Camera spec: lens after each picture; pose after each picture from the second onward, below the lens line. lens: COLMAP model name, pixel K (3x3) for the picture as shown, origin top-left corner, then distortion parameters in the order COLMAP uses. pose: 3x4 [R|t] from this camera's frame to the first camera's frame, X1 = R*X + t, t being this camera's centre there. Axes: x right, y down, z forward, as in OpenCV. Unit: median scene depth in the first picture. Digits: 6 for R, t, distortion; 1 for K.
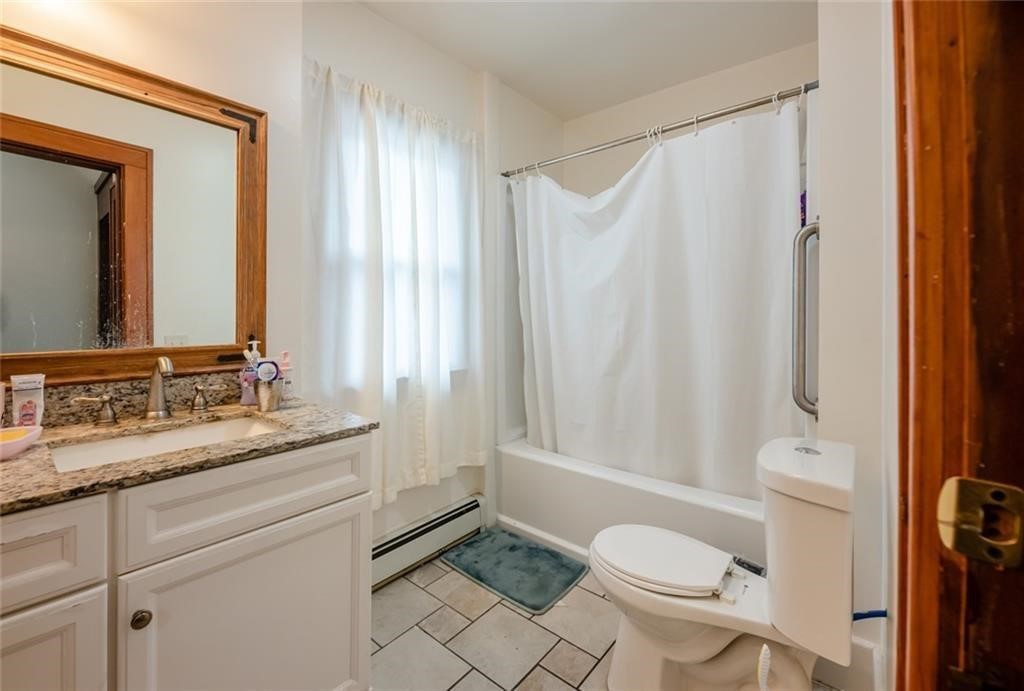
lens RADIAL K [[420.0, 0, 511.4], [0, 420.0, 314.9], [0, 0, 1]] dist [-0.000415, -0.000203]
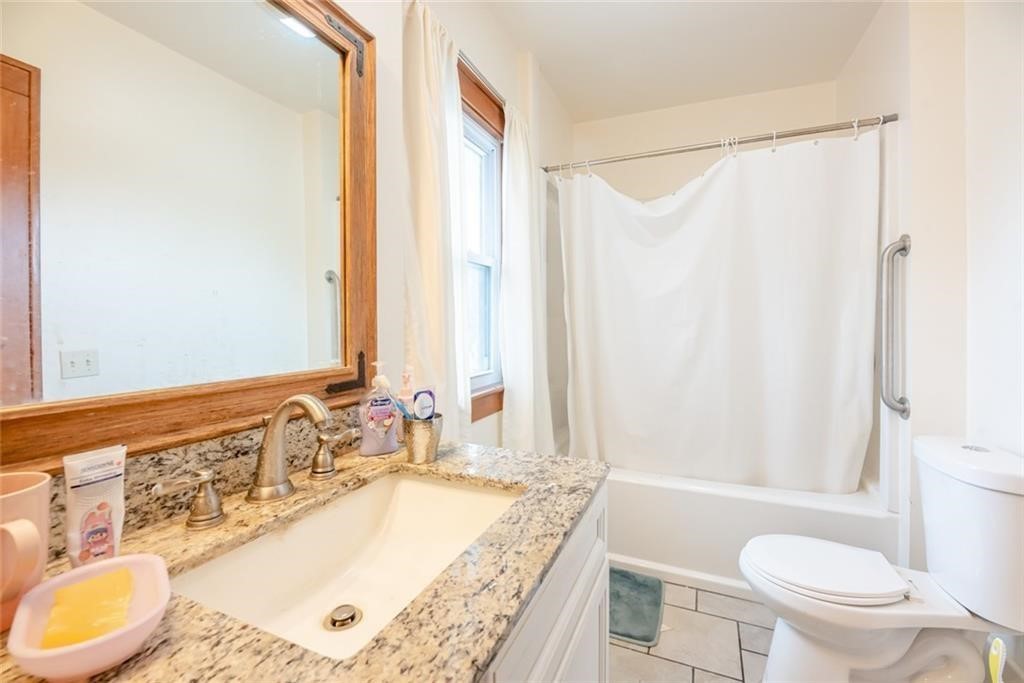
lens RADIAL K [[407.4, 0, 513.6], [0, 407.4, 320.8], [0, 0, 1]] dist [-0.000169, 0.000067]
pose [[0.951702, 0.000896, 0.307023, -0.644942], [-0.002106, 0.999991, 0.003609, -0.008605], [-0.307017, -0.004081, 0.951695, 0.308097]]
